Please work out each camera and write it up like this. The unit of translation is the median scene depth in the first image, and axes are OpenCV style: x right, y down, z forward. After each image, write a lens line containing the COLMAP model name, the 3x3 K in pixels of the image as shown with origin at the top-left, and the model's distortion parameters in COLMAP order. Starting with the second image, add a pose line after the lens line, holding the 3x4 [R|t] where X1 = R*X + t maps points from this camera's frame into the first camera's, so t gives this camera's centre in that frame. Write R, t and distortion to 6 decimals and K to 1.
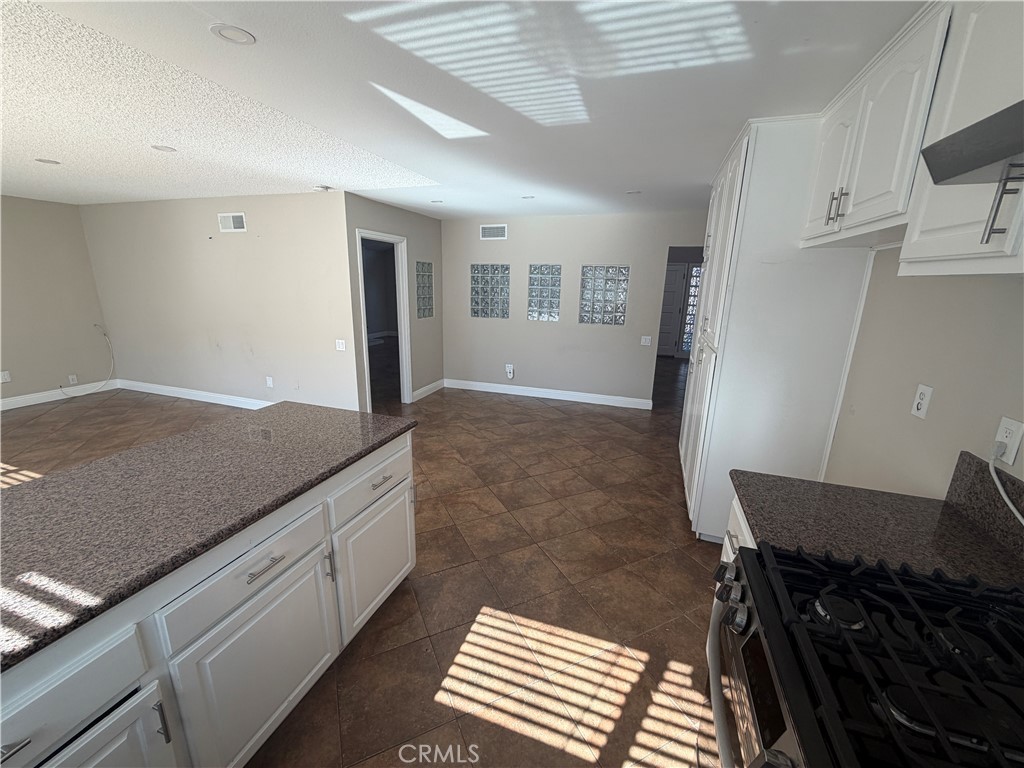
lens RADIAL K [[407.9, 0, 509.8], [0, 407.9, 387.1], [0, 0, 1]] dist [-0.000678, 0.000829]
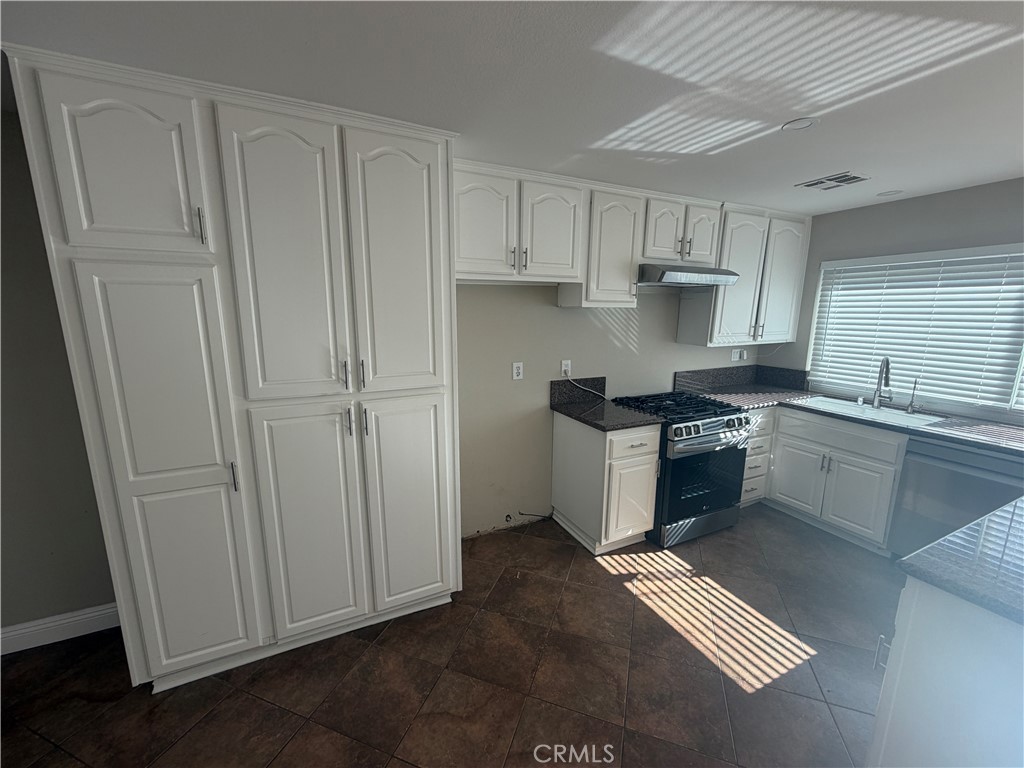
lens RADIAL K [[407.9, 0, 512.0], [0, 407.9, 386.7], [0, 0, 1]] dist [-0.000678, 0.000829]
pose [[-0.702915, -0.159212, 0.693226, -0.265014], [0.162636, 0.912829, 0.374557, -0.576614], [-0.692430, 0.376025, -0.615748, 2.102306]]
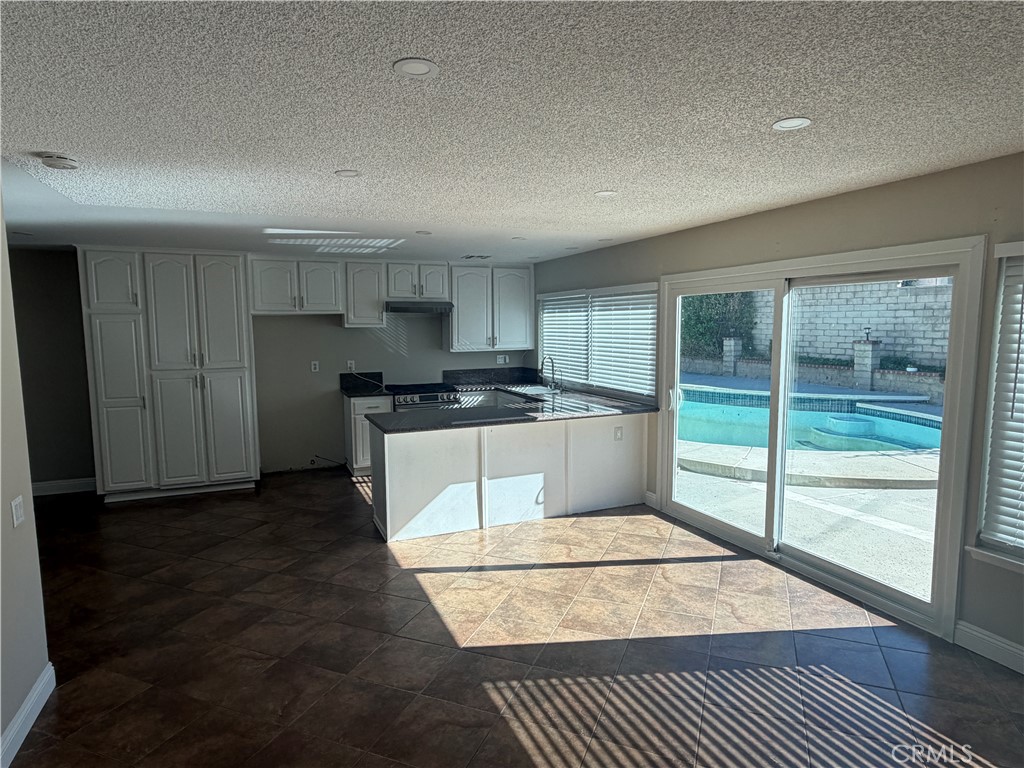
lens RADIAL K [[594.4, 0, 514.7], [0, 594.4, 388.9], [0, 0, 1]] dist [-0.005307, -0.002701]
pose [[-0.675470, -0.097853, 0.730866, -3.116520], [0.181006, 0.938828, 0.292983, -0.800377], [-0.714826, 0.330192, -0.616438, 2.606526]]
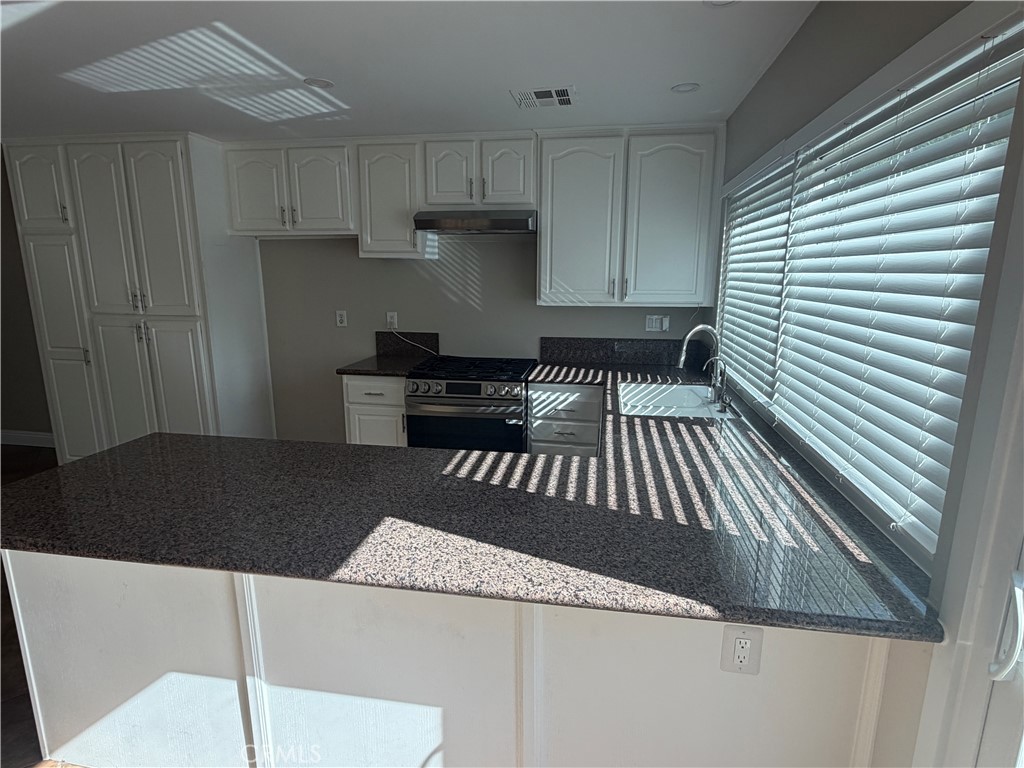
lens RADIAL K [[555.3, 0, 512.2], [0, 555.3, 386.7], [0, 0, 1]] dist [0.000518, 0.004267]
pose [[-0.158711, -0.224078, 0.961561, -1.753221], [0.245306, 0.934417, 0.258242, -0.143843], [-0.956366, 0.276863, -0.093335, 0.519988]]
